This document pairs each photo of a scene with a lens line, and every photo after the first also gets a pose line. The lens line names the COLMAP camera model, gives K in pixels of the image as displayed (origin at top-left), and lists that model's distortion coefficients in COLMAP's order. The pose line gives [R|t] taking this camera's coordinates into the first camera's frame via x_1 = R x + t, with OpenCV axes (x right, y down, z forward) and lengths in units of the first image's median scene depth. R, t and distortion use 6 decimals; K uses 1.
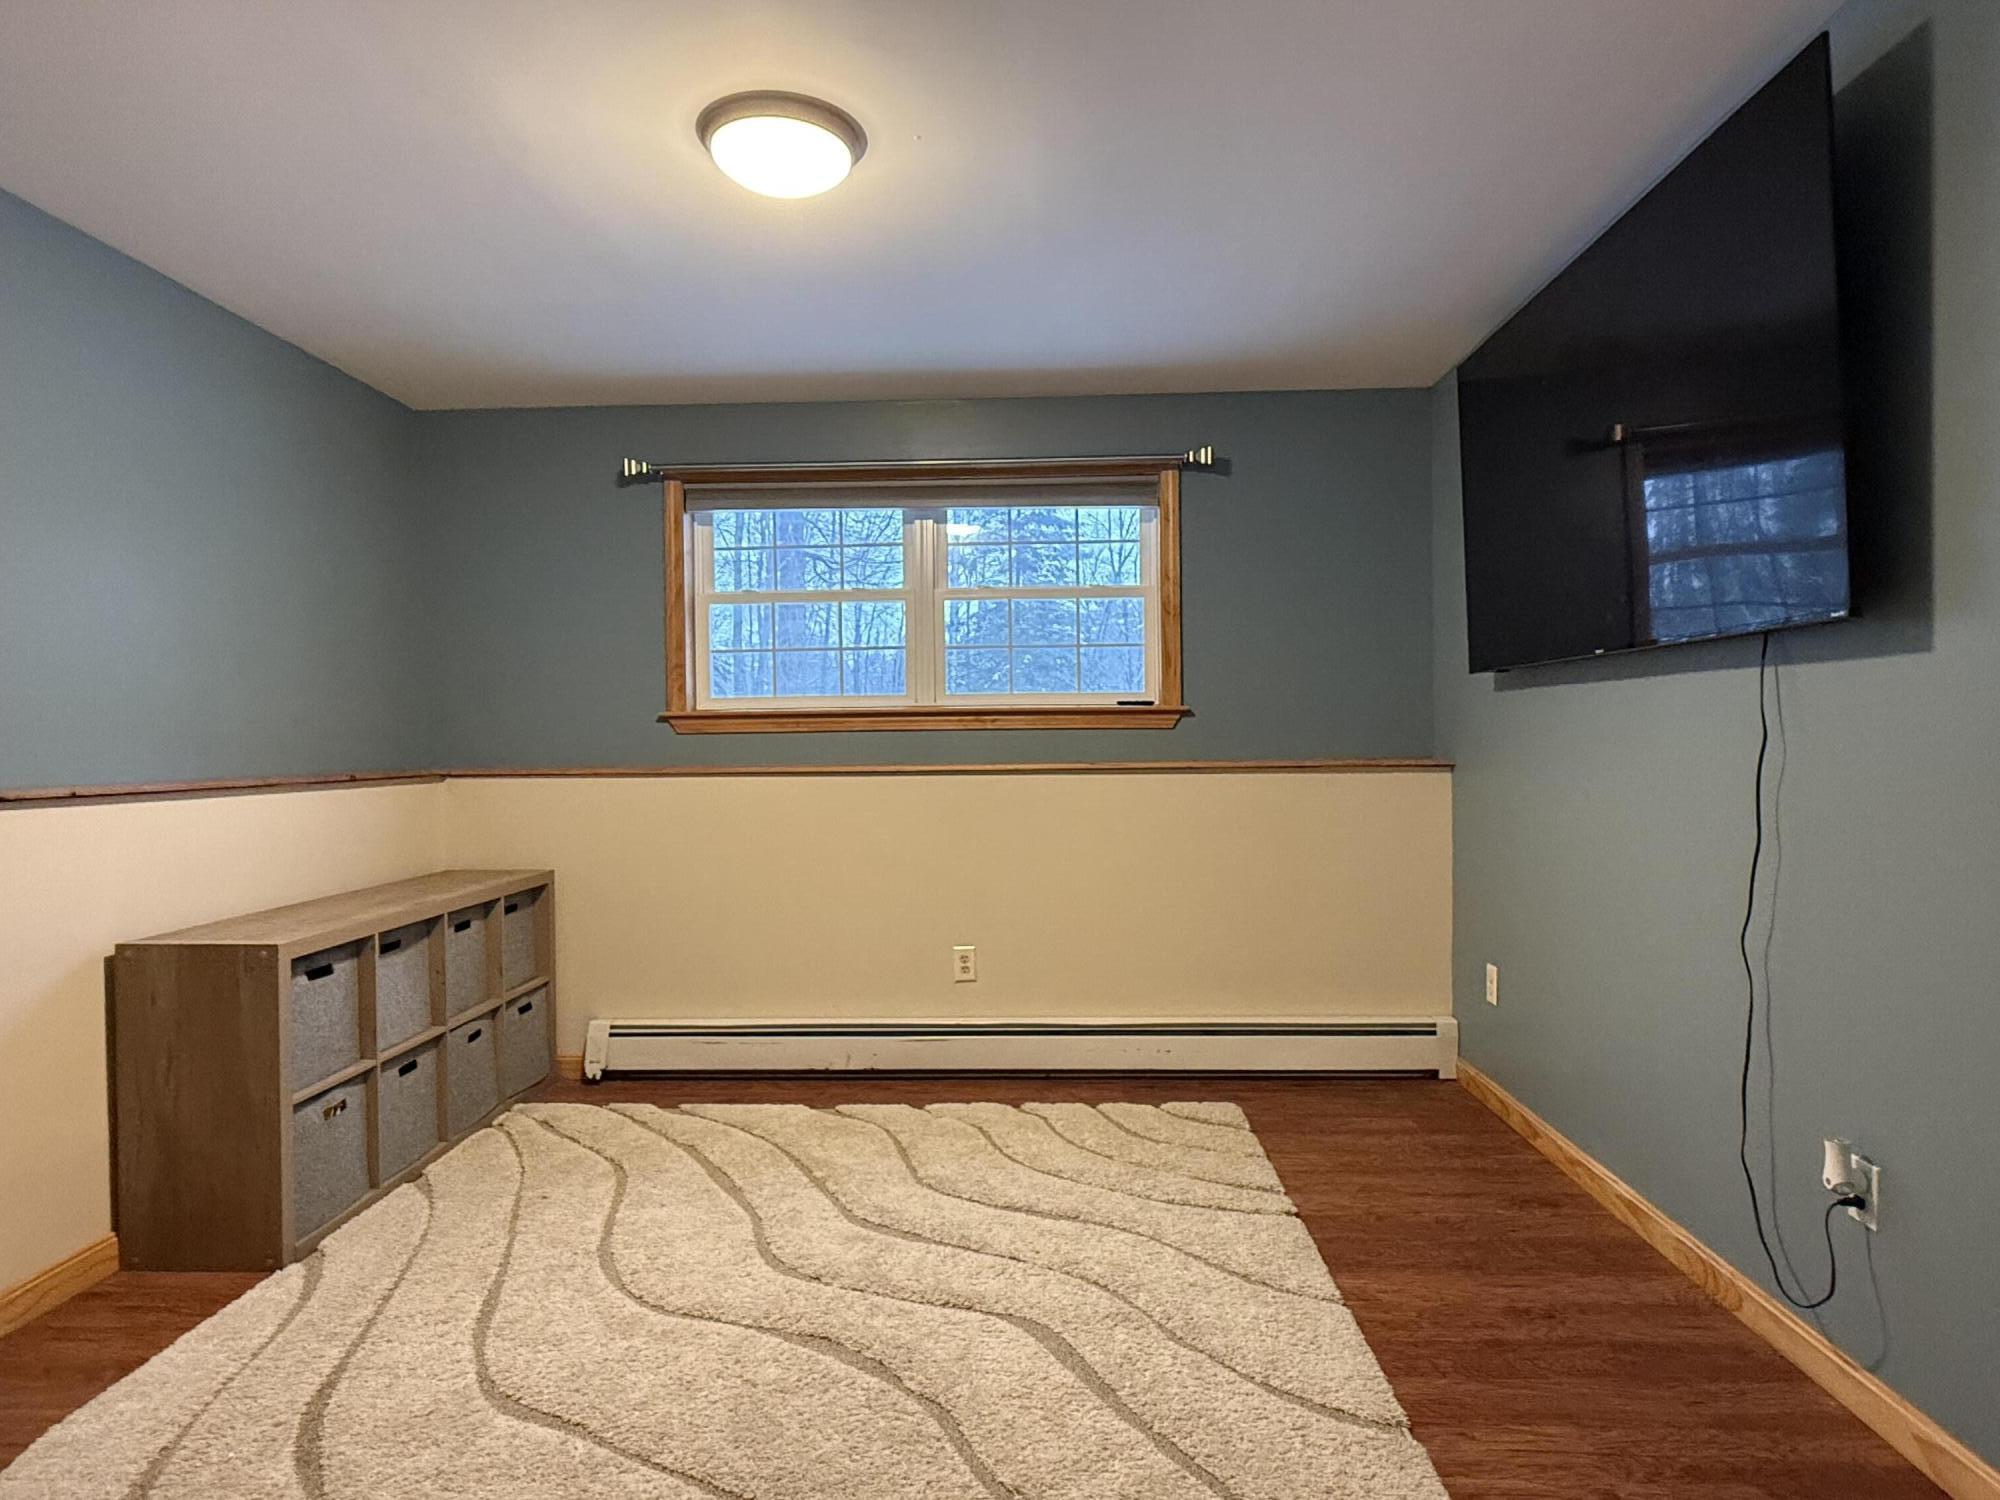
lens RADIAL K [[1145.2, 0, 1006.2], [0, 1145.2, 747.1], [0, 0, 1]] dist [-0.005094, -0.001834]
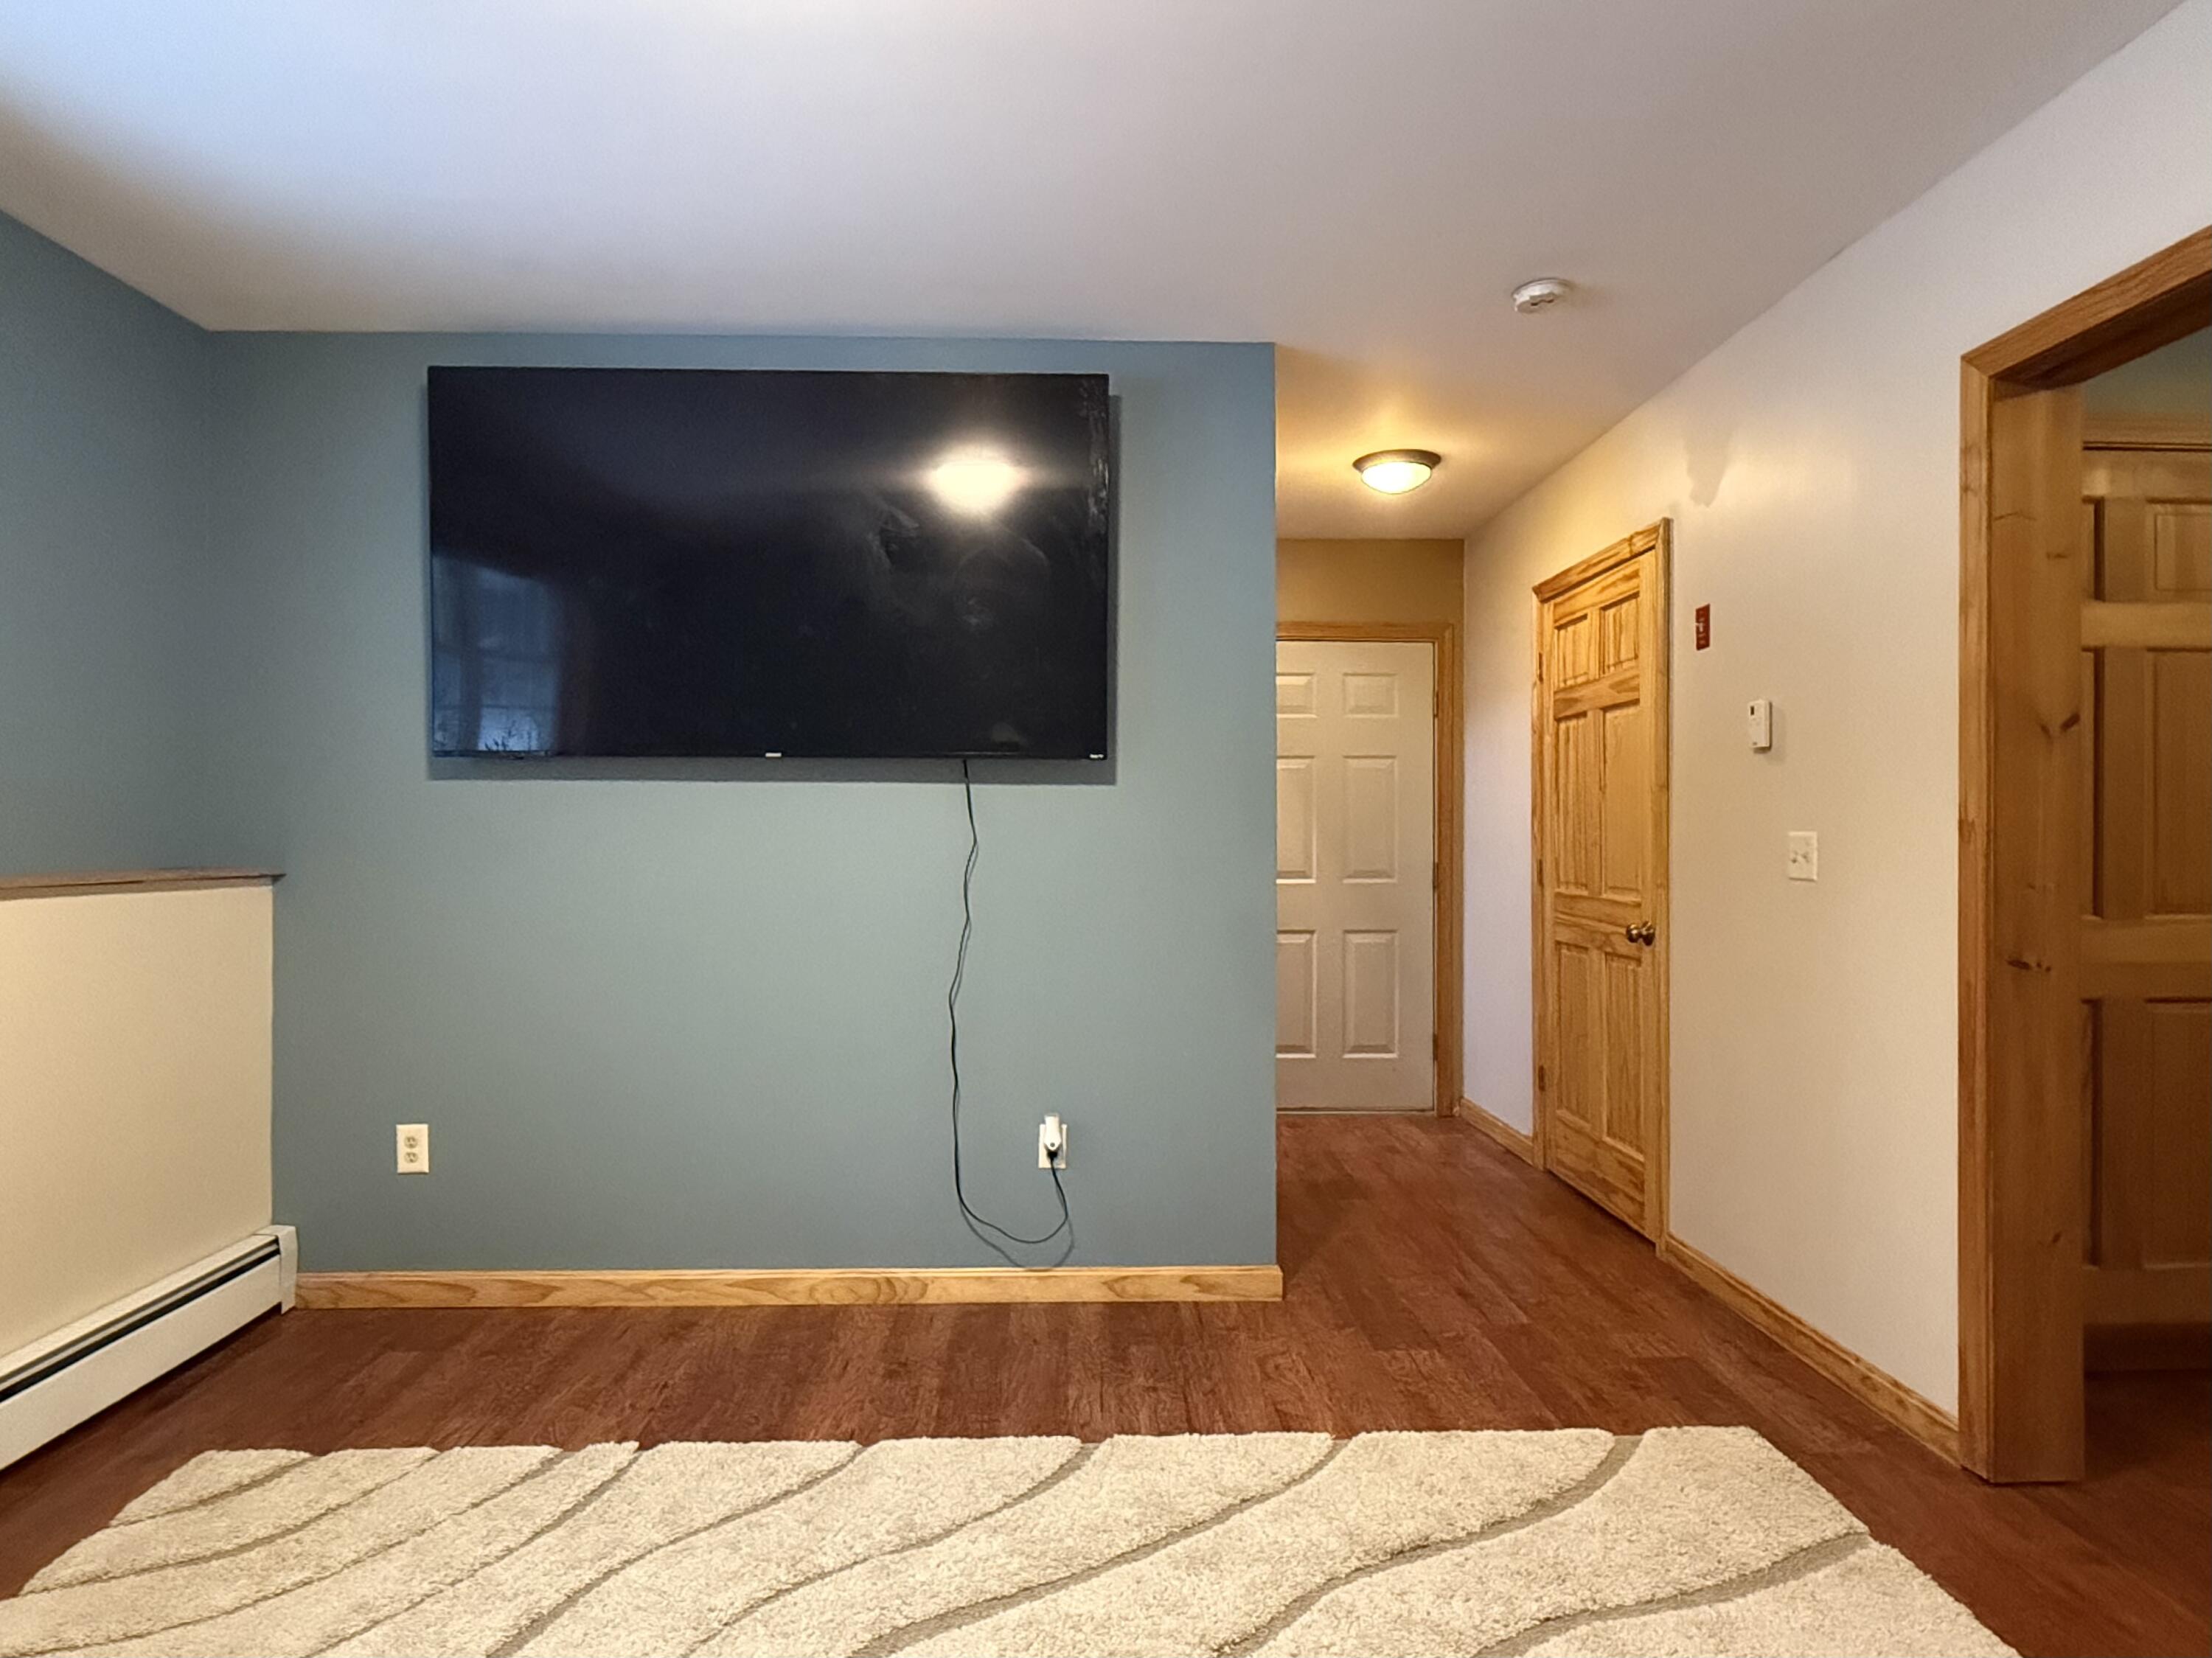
lens RADIAL K [[1266.5, 0, 1156.1], [0, 1266.5, 827.5], [0, 0, 1]] dist [-0.005094, -0.001834]
pose [[-0.090965, 0.016362, 0.995720, -0.633045], [0.009974, 0.999830, -0.015518, 0.004145], [-0.995804, 0.008520, -0.091113, 0.717598]]
